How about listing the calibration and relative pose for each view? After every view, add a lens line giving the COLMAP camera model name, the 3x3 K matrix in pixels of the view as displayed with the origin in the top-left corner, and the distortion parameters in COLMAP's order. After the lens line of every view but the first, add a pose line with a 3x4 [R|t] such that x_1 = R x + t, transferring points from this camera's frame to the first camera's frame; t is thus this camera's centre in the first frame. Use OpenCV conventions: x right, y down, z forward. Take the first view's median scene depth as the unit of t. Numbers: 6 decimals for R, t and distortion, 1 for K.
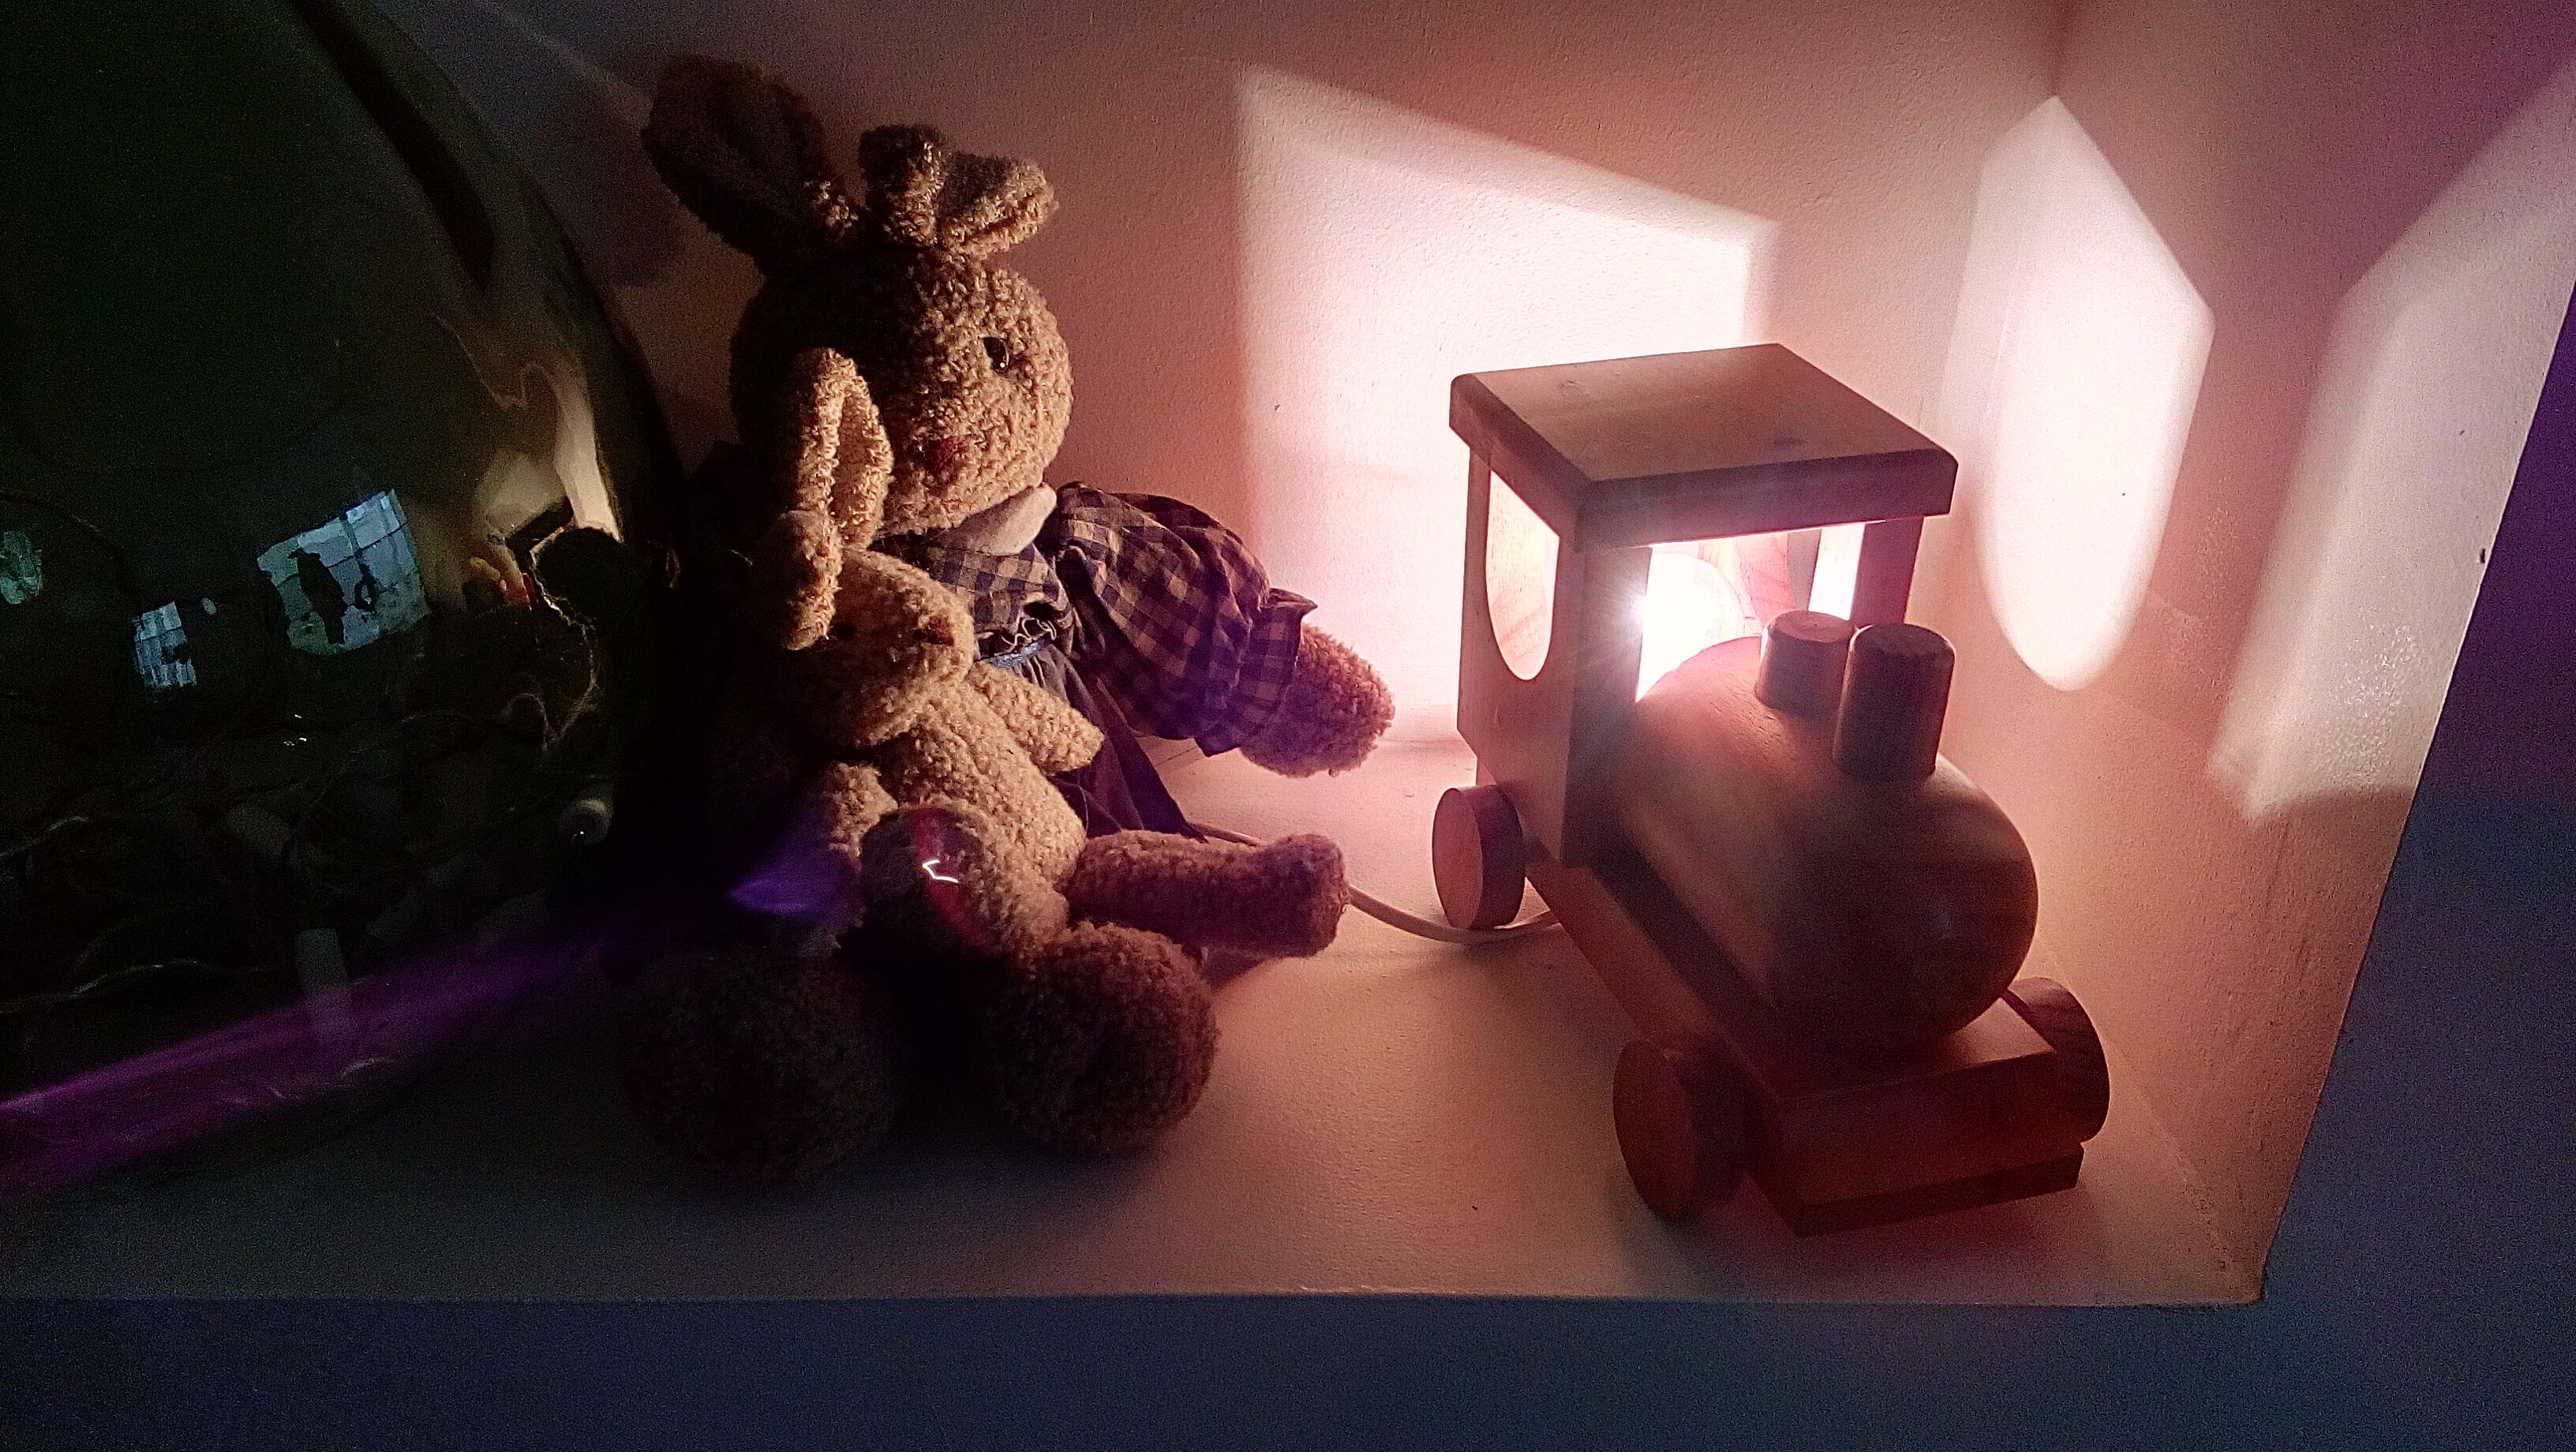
lens RADIAL K [[2057.1, 0, 1305.9], [0, 2057.1, 724.9], [0, 0, 1]] dist [0.178838, -0.342078]
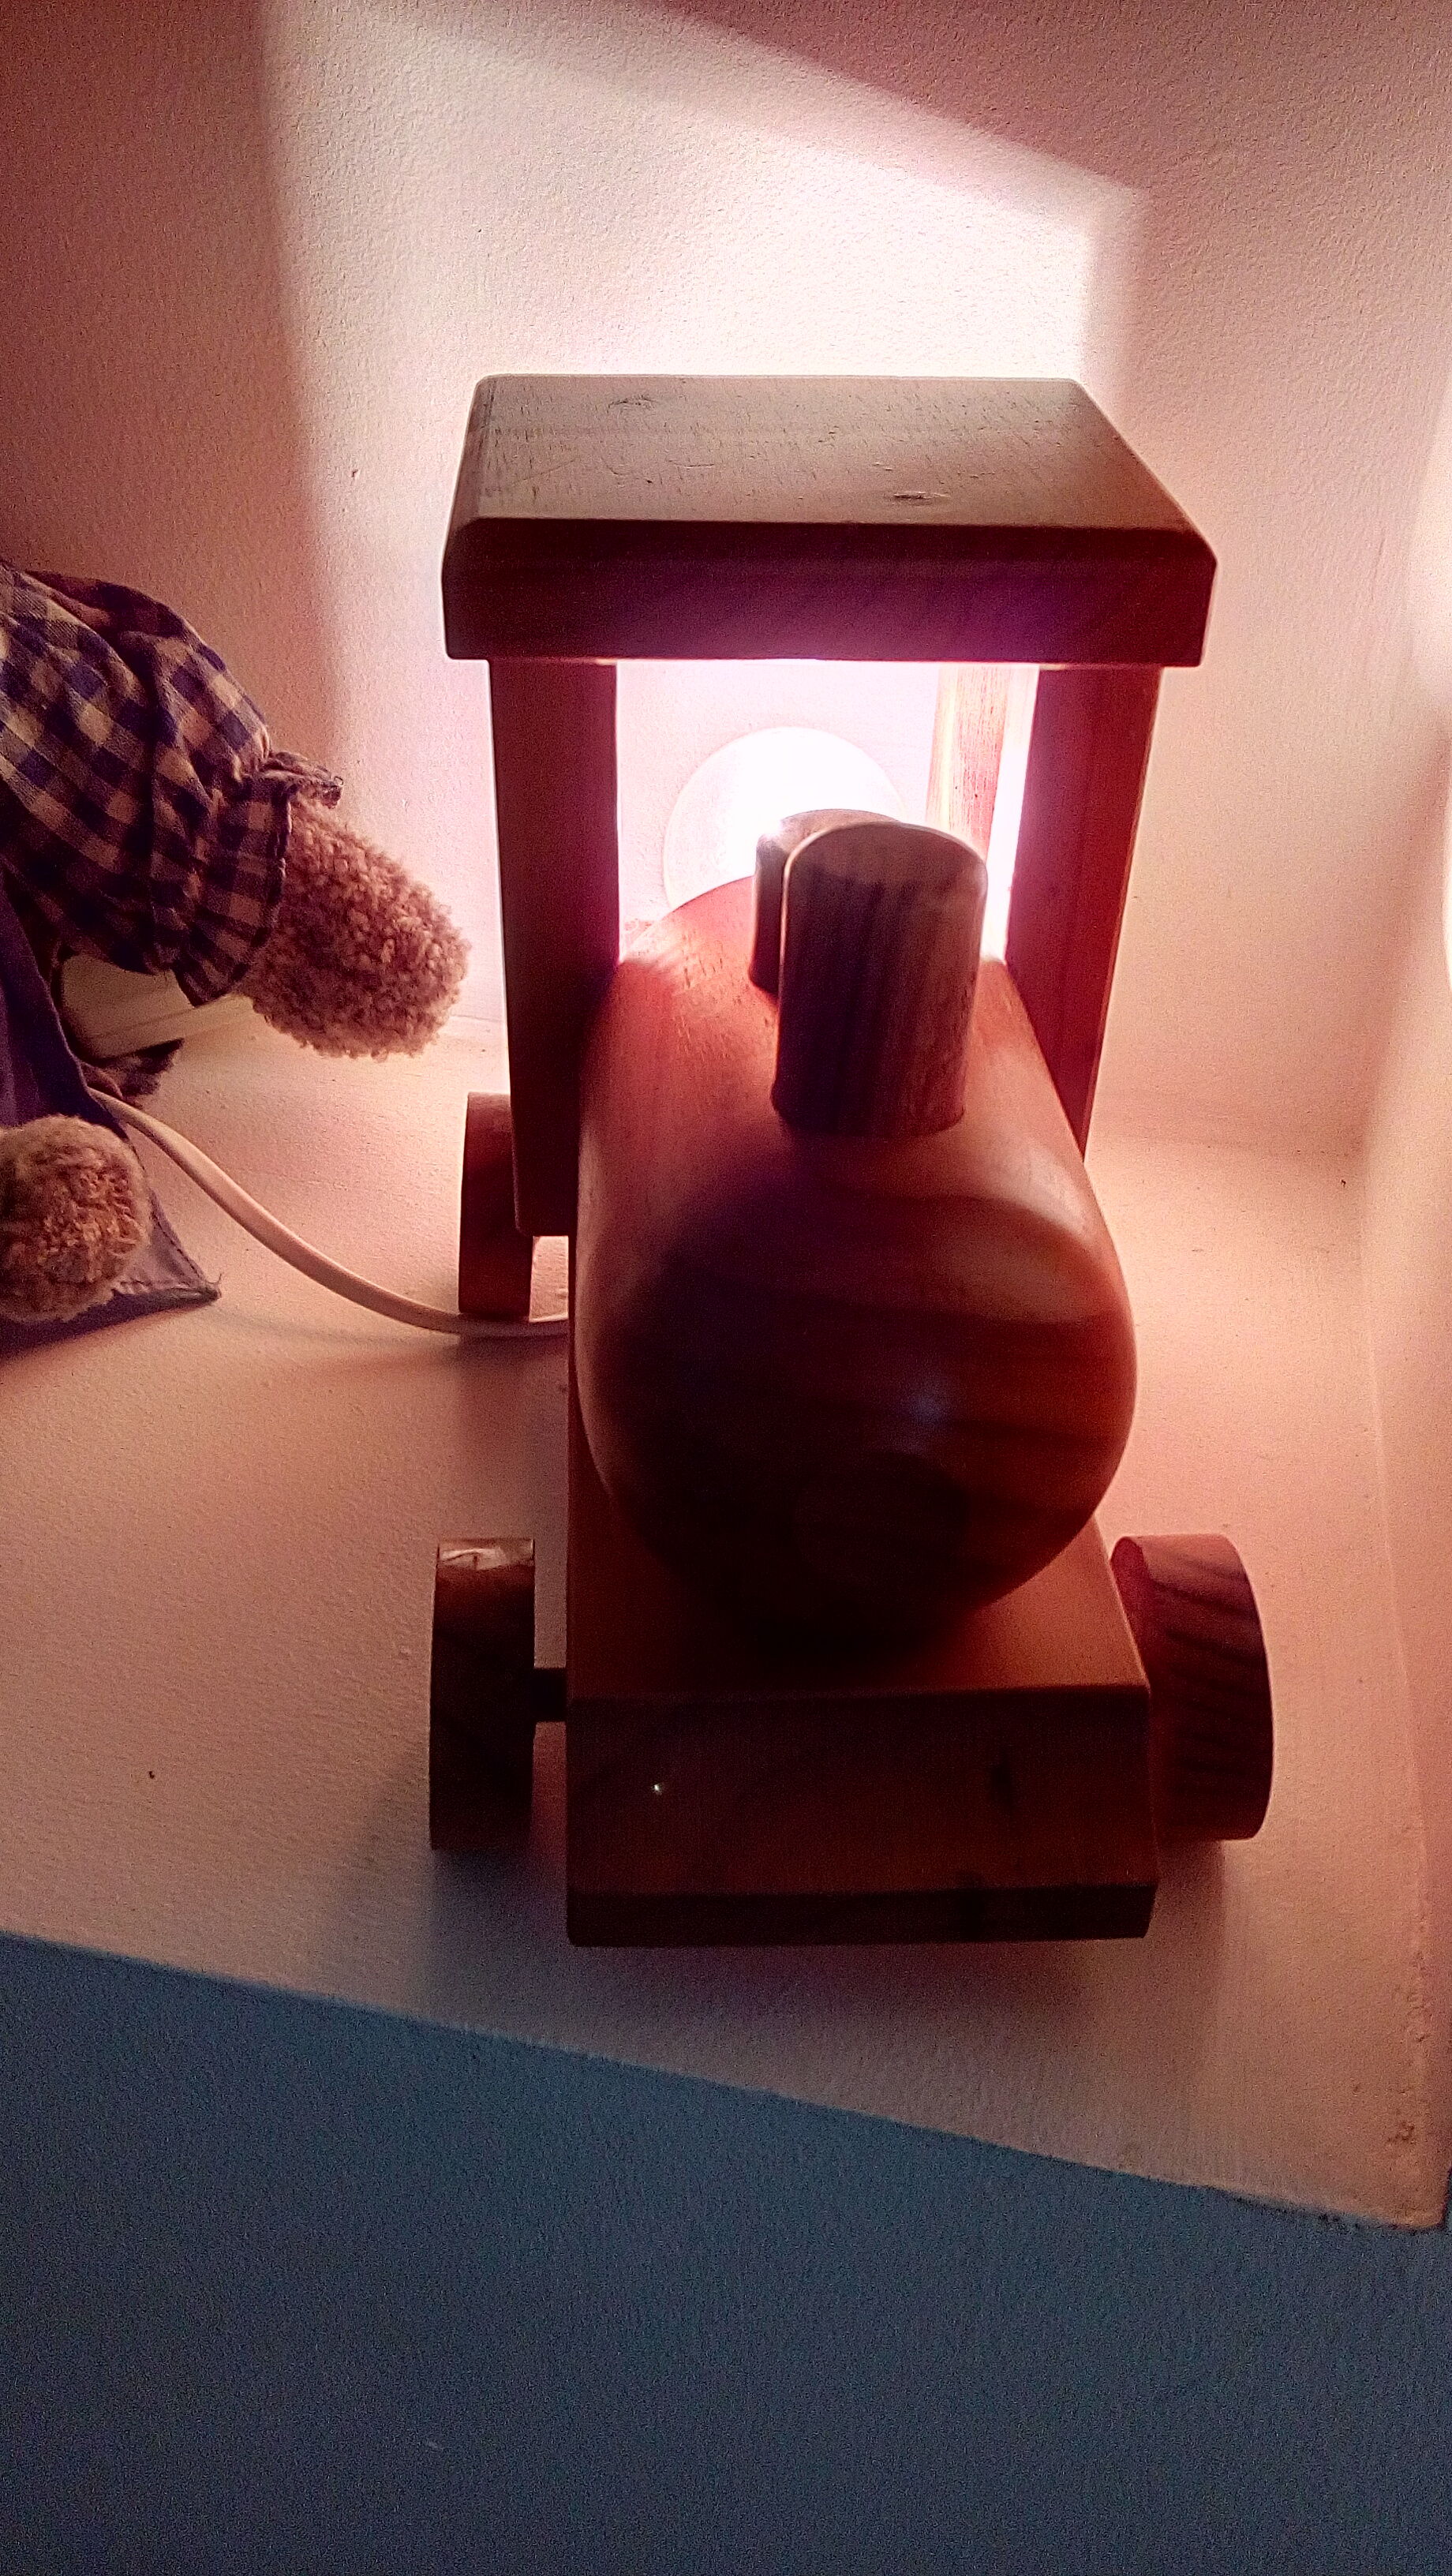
lens RADIAL K [[2057.1, 0, 722.4], [0, 2057.1, 1306.1], [0, 0, 1]] dist [0.178838, -0.342078]
pose [[0.972884, 0.140325, -0.183864, 0.268792], [-0.118169, 0.984913, 0.126419, 0.005707], [0.198830, -0.101264, 0.974788, 0.380181]]
